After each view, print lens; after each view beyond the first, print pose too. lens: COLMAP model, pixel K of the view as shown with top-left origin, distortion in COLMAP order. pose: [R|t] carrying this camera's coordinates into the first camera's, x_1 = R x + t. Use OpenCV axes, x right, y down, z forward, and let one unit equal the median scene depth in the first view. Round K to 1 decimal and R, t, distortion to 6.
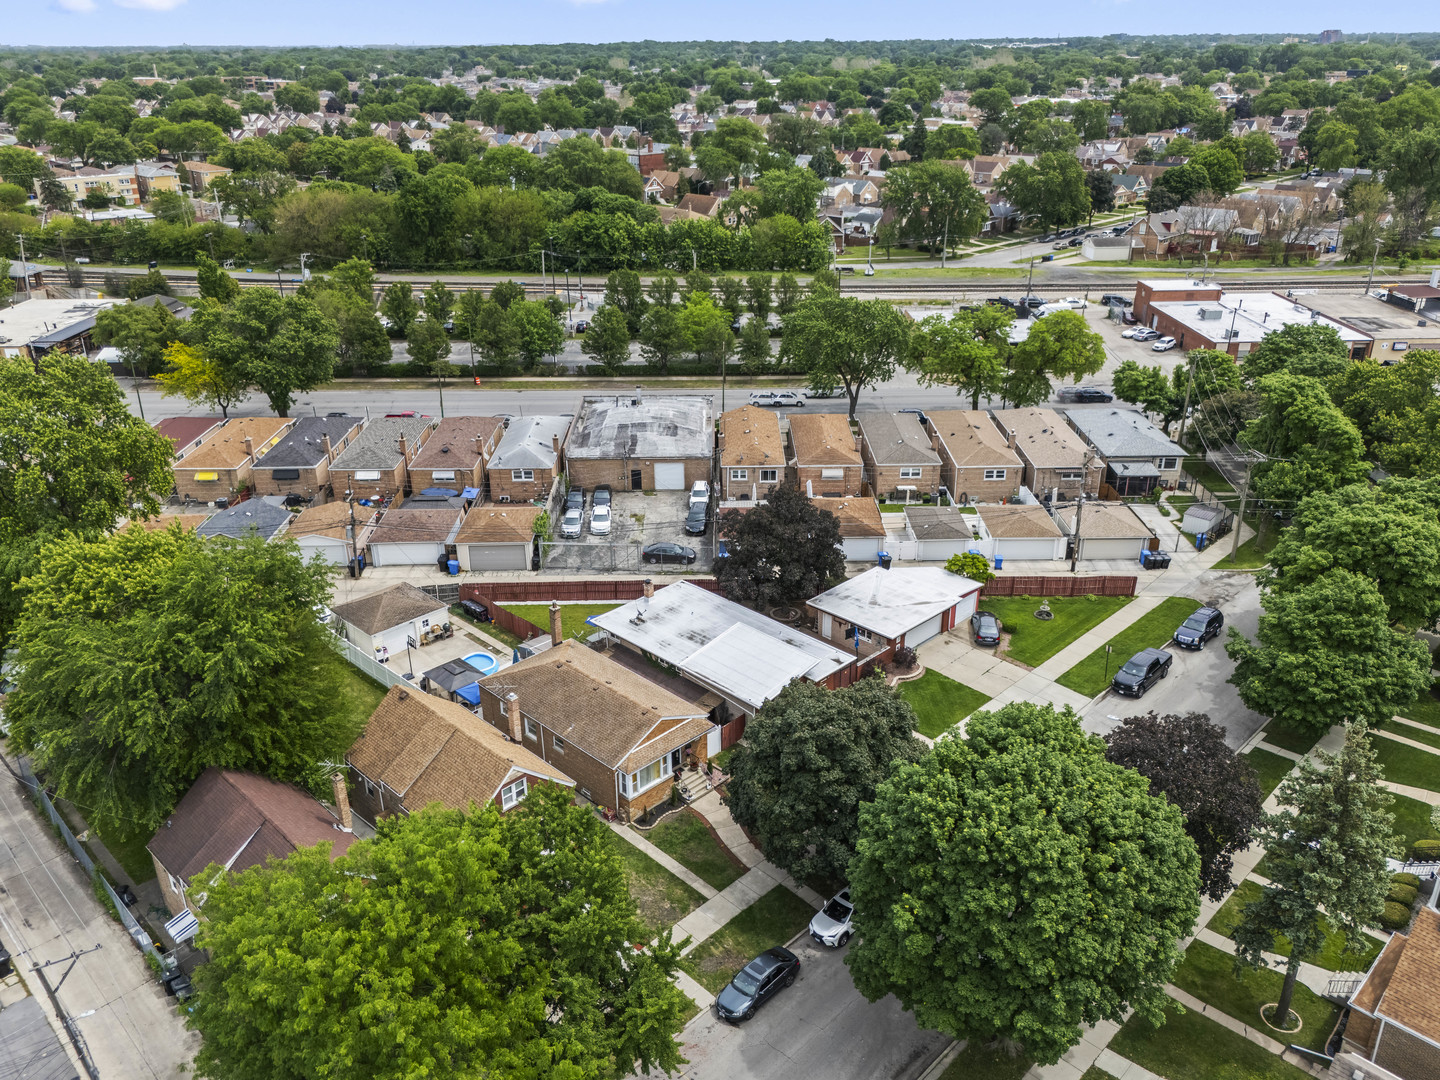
lens RADIAL K [[1095.2, 0, 723.1], [0, 1095.2, 543.7], [0, 0, 1]] dist [0.058759, -0.042514]
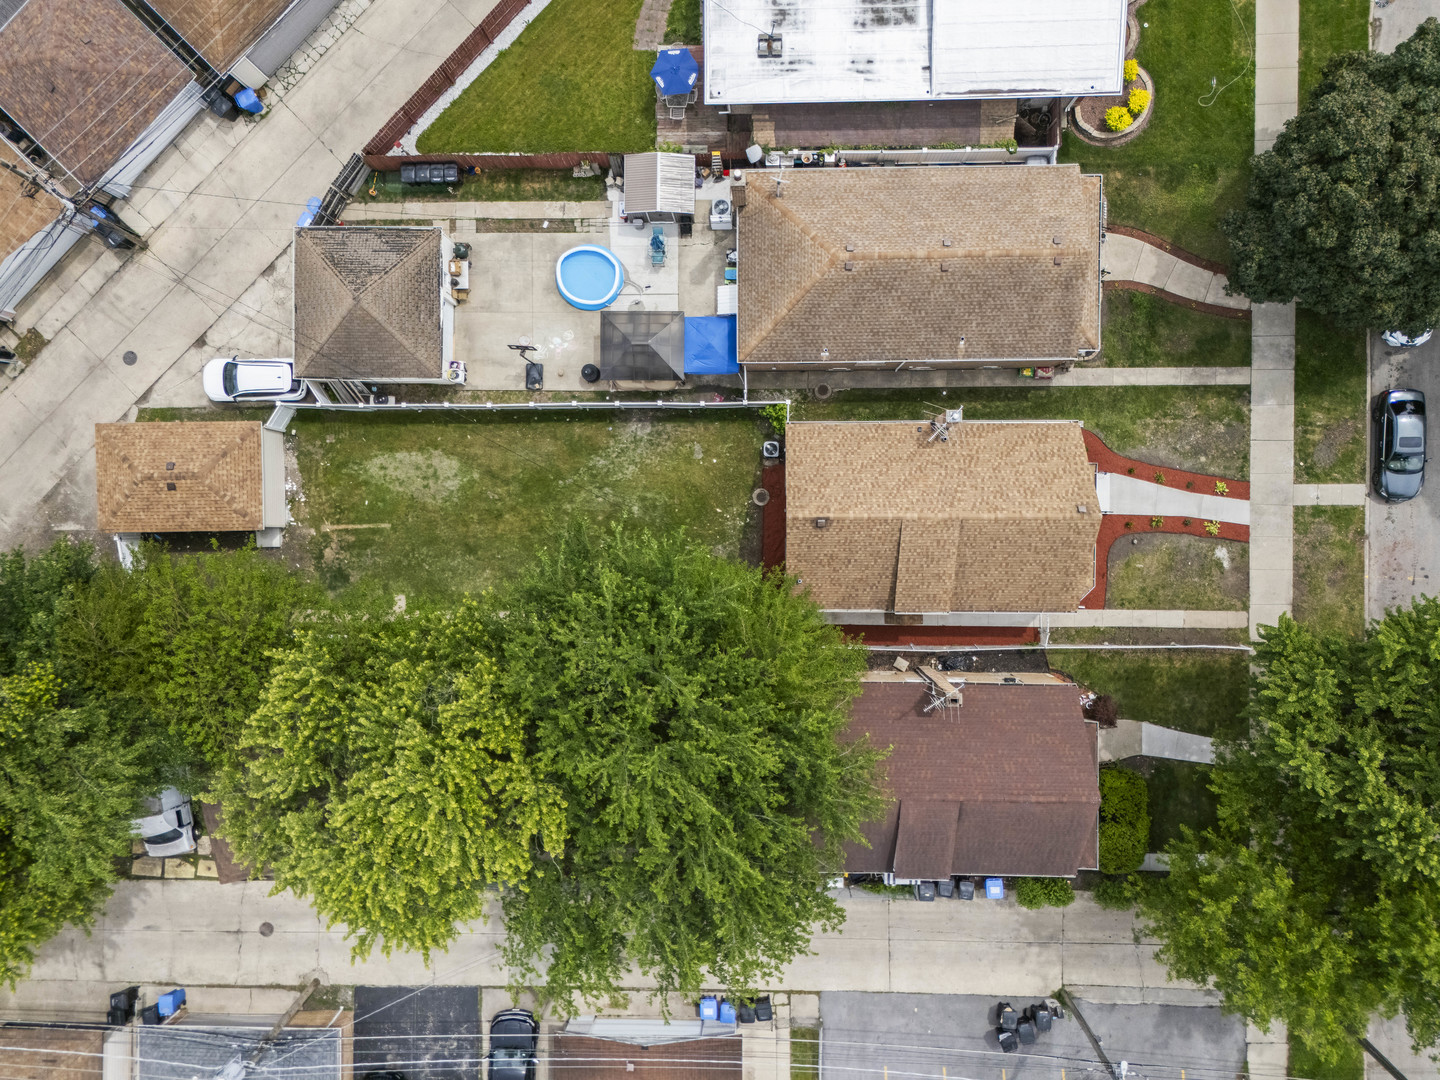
lens RADIAL K [[1095.2, 0, 723.1], [0, 1095.2, 543.7], [0, 0, 1]] dist [0.058759, -0.042514]
pose [[0.711777, -0.701624, -0.033133, -0.171268], [0.320584, 0.282528, 0.904104, -0.253909], [-0.624980, -0.654142, 0.426026, 0.401109]]
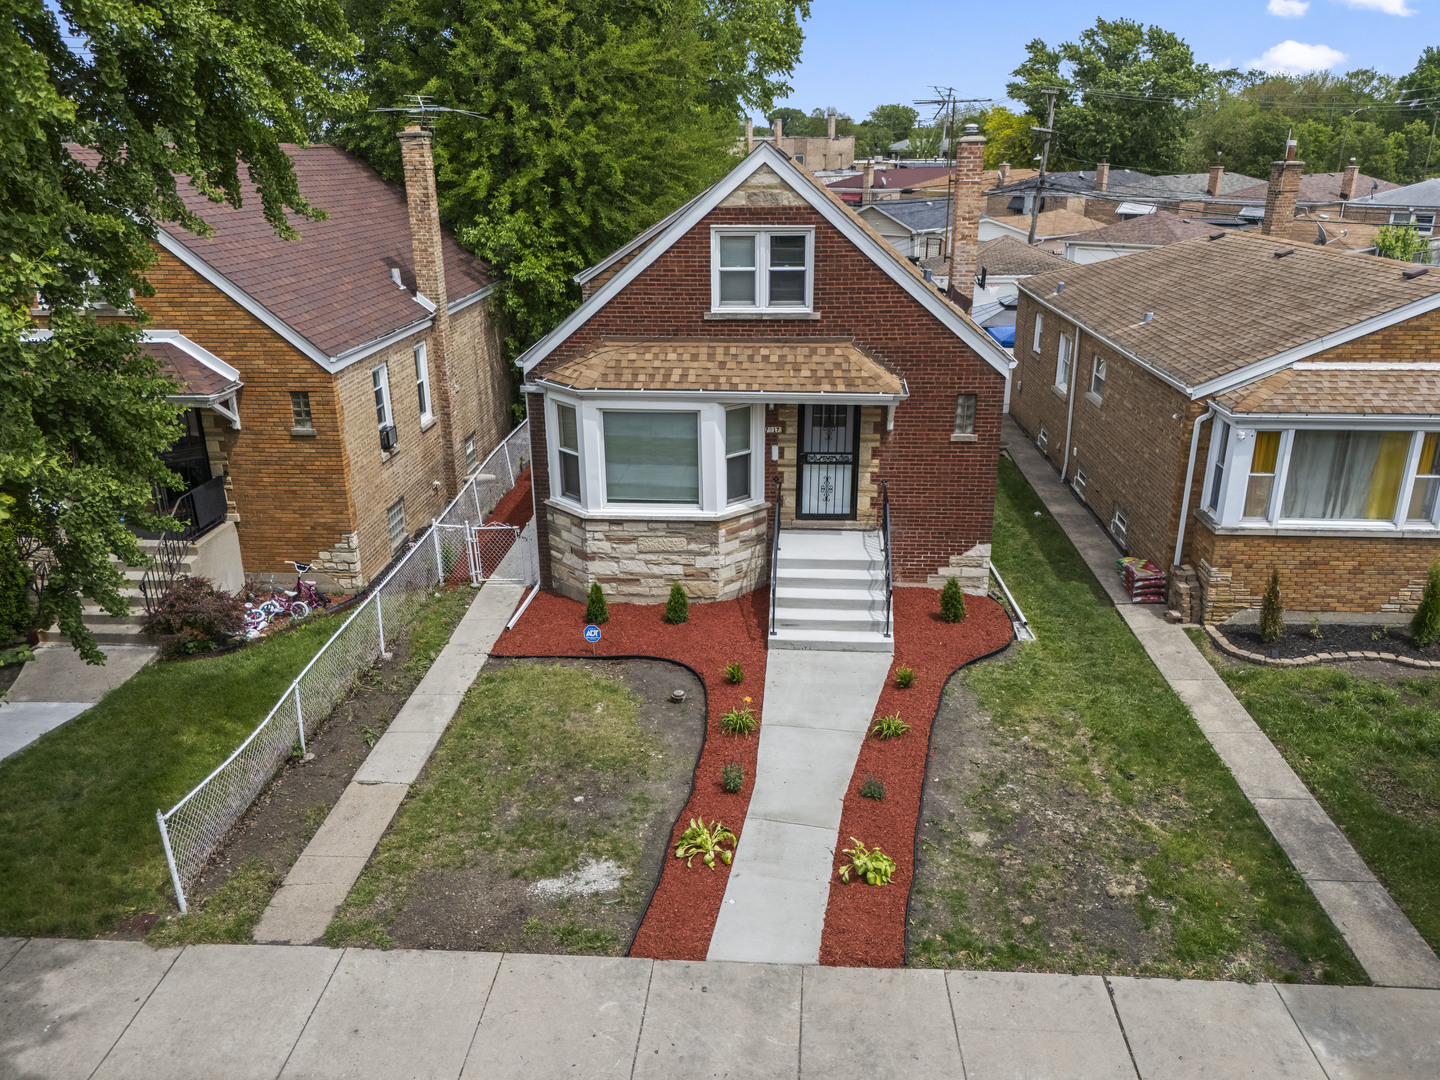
lens RADIAL K [[1095.2, 0, 723.1], [0, 1095.2, 543.7], [0, 0, 1]] dist [0.058759, -0.042514]
pose [[0.661937, 0.258347, -0.703630, 0.012254], [-0.306399, 0.949975, 0.060553, 0.136743], [0.684075, 0.175510, 0.707981, 0.390584]]
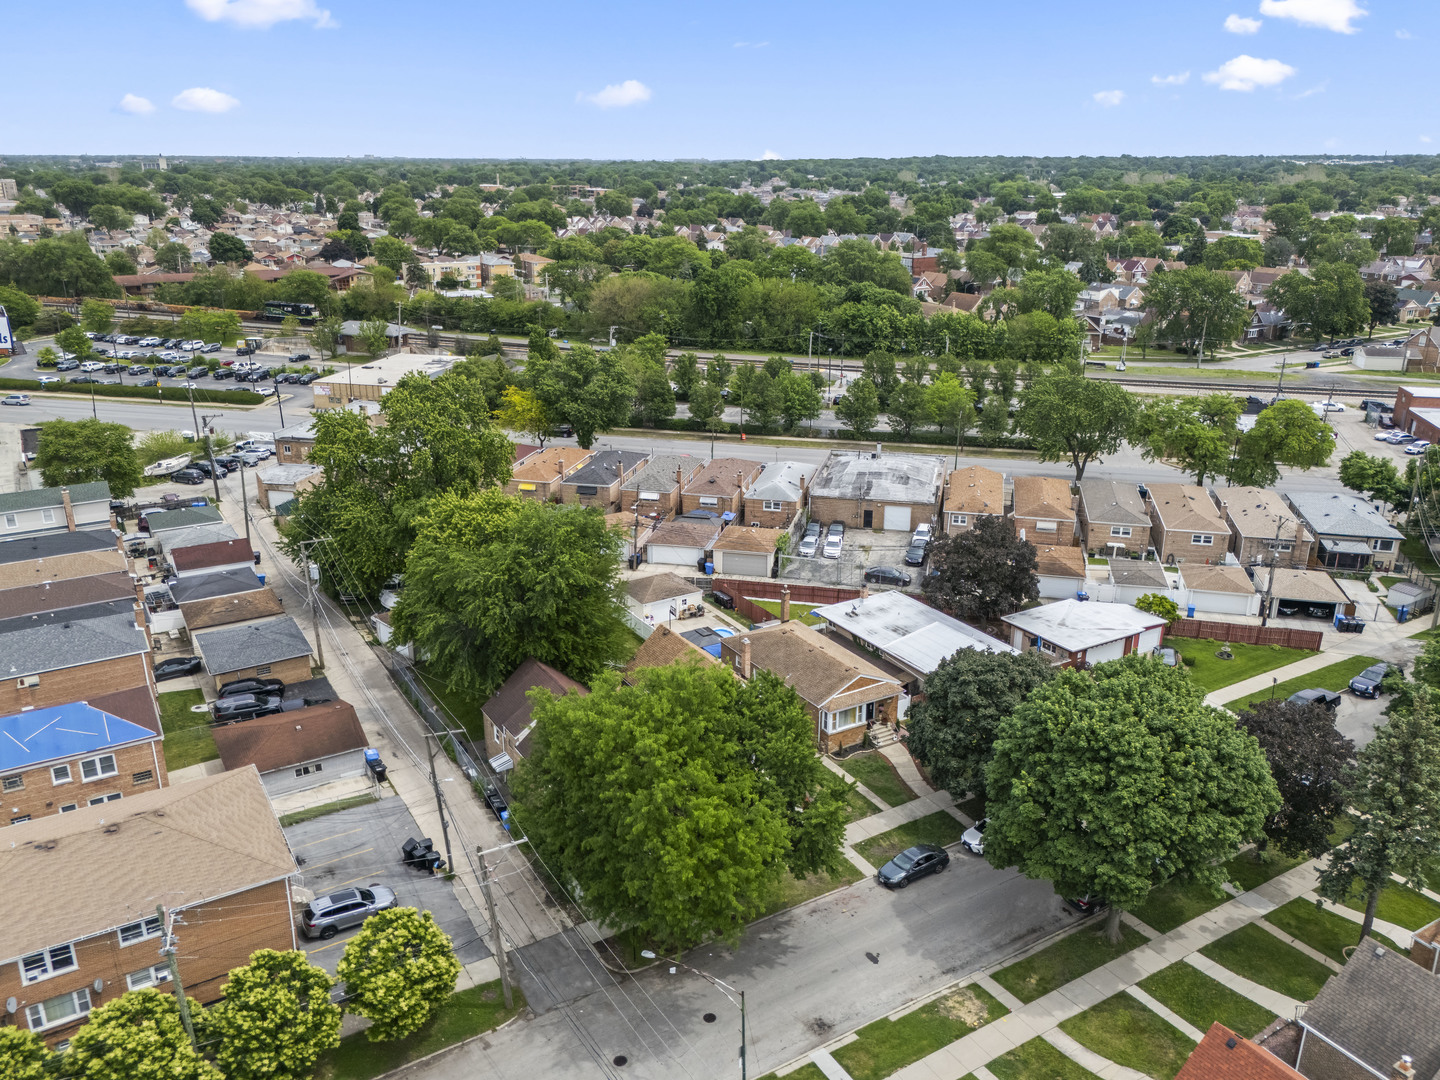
lens RADIAL K [[1092.9, 0, 730.3], [0, 1092.9, 539.7], [0, 0, 1]] dist [0.082489, -0.074073]
pose [[0.971578, 0.087781, -0.219842, 0.032511], [-0.107512, 0.991025, -0.079437, 0.066358], [0.210896, 0.100815, 0.972296, -0.139856]]
